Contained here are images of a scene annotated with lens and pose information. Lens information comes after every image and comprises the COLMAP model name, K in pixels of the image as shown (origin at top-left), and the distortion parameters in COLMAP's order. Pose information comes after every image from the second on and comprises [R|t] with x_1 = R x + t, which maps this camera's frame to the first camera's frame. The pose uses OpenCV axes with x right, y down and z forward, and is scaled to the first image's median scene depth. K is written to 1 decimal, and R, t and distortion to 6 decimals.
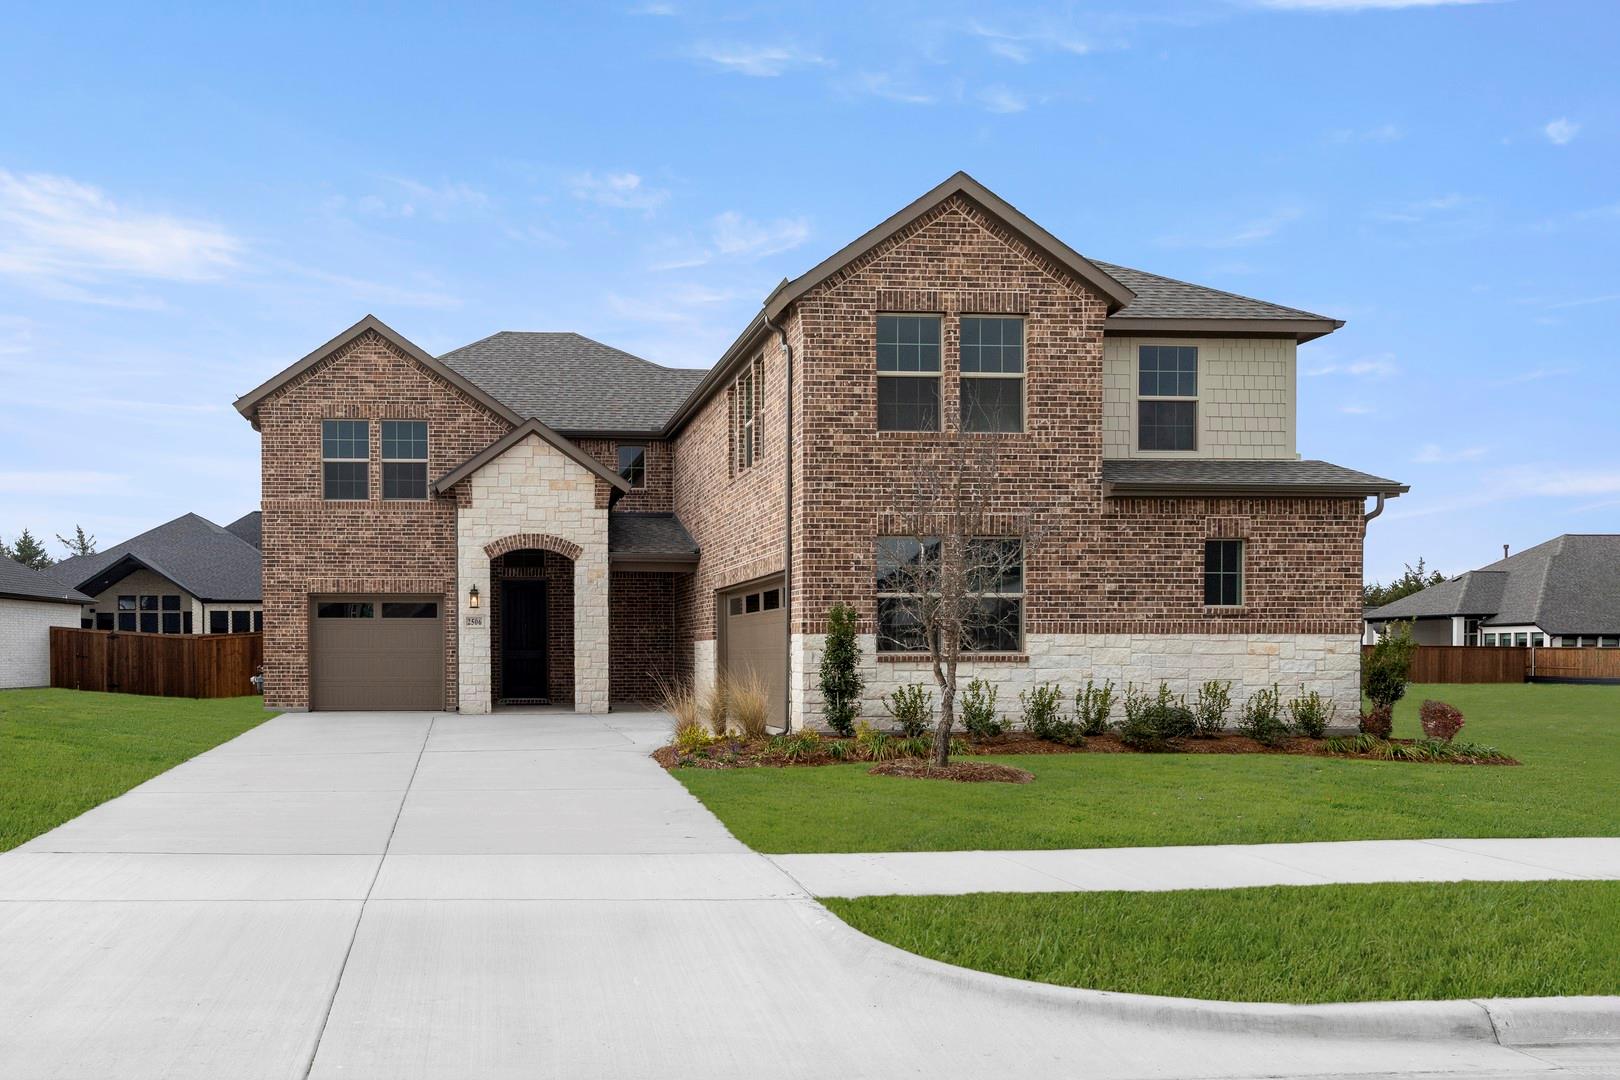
lens RADIAL K [[955.2, 0, 809.7], [0, 955.2, 530.8], [0, 0, 1]] dist [-0.006262, 0.002264]
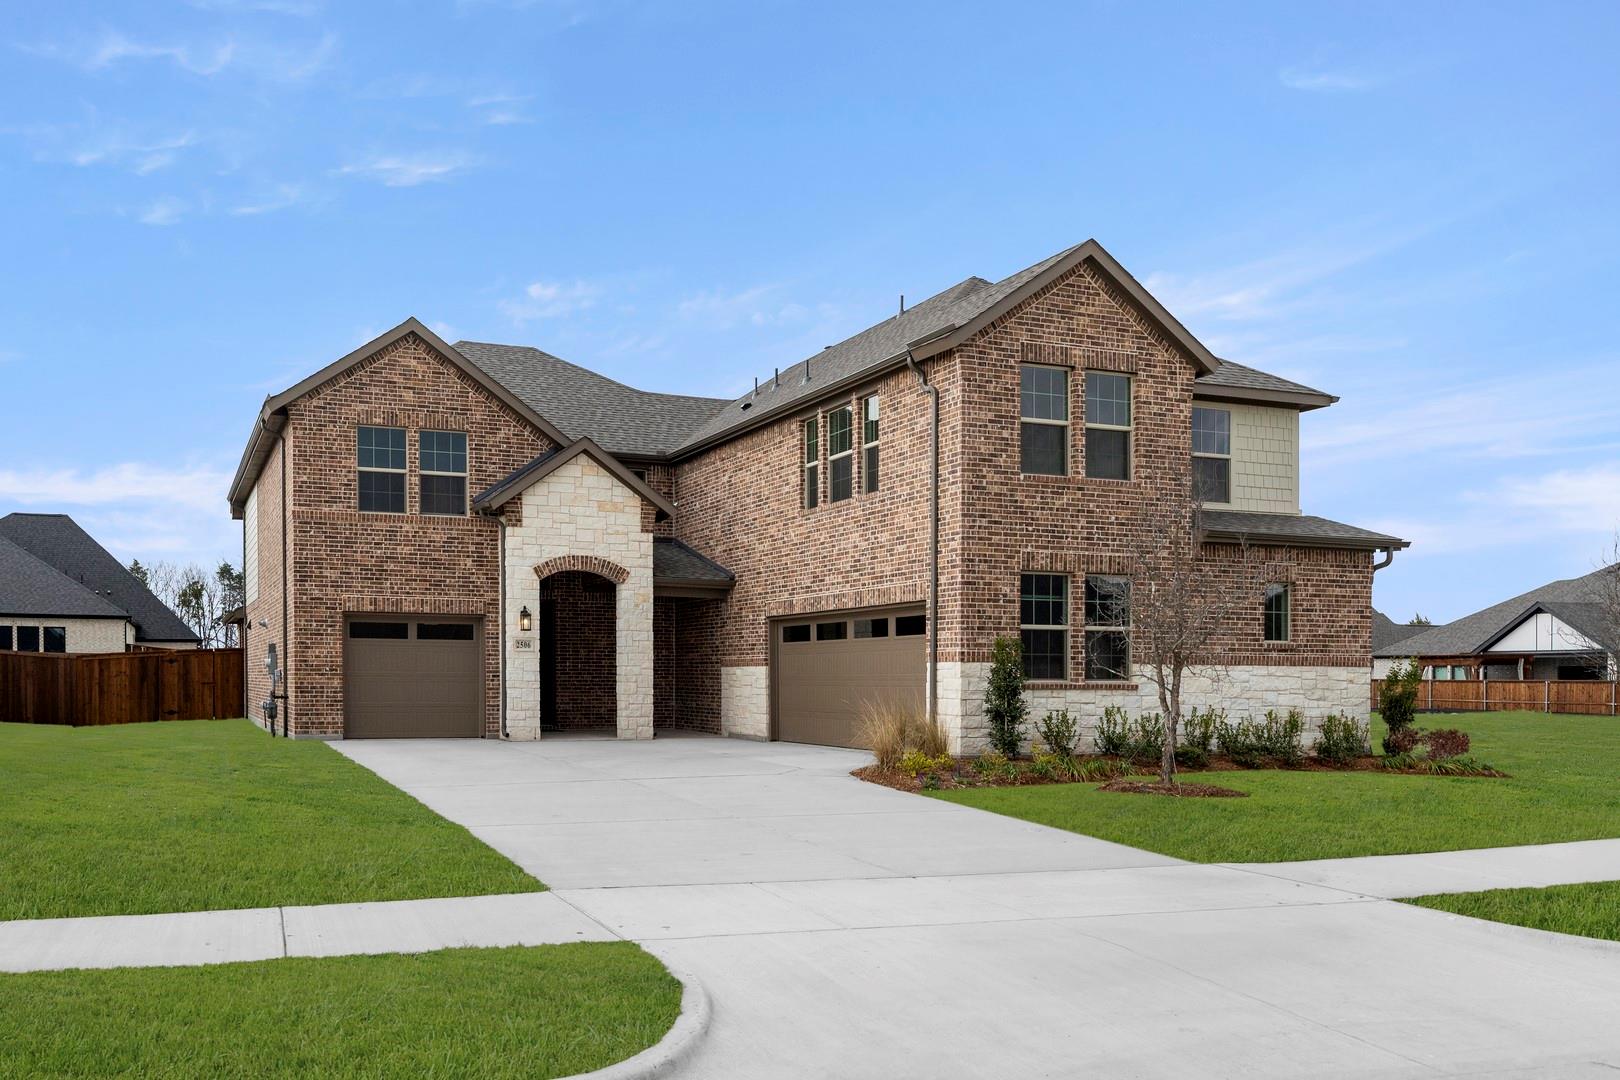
lens RADIAL K [[939.9, 0, 809.3], [0, 939.9, 550.1], [0, 0, 1]] dist [-0.003252, -0.002289]
pose [[0.978350, 0.035404, 0.203909, -0.330667], [-0.033510, 0.999357, -0.012734, 0.002722], [-0.204229, 0.005626, 0.978907, 0.016129]]
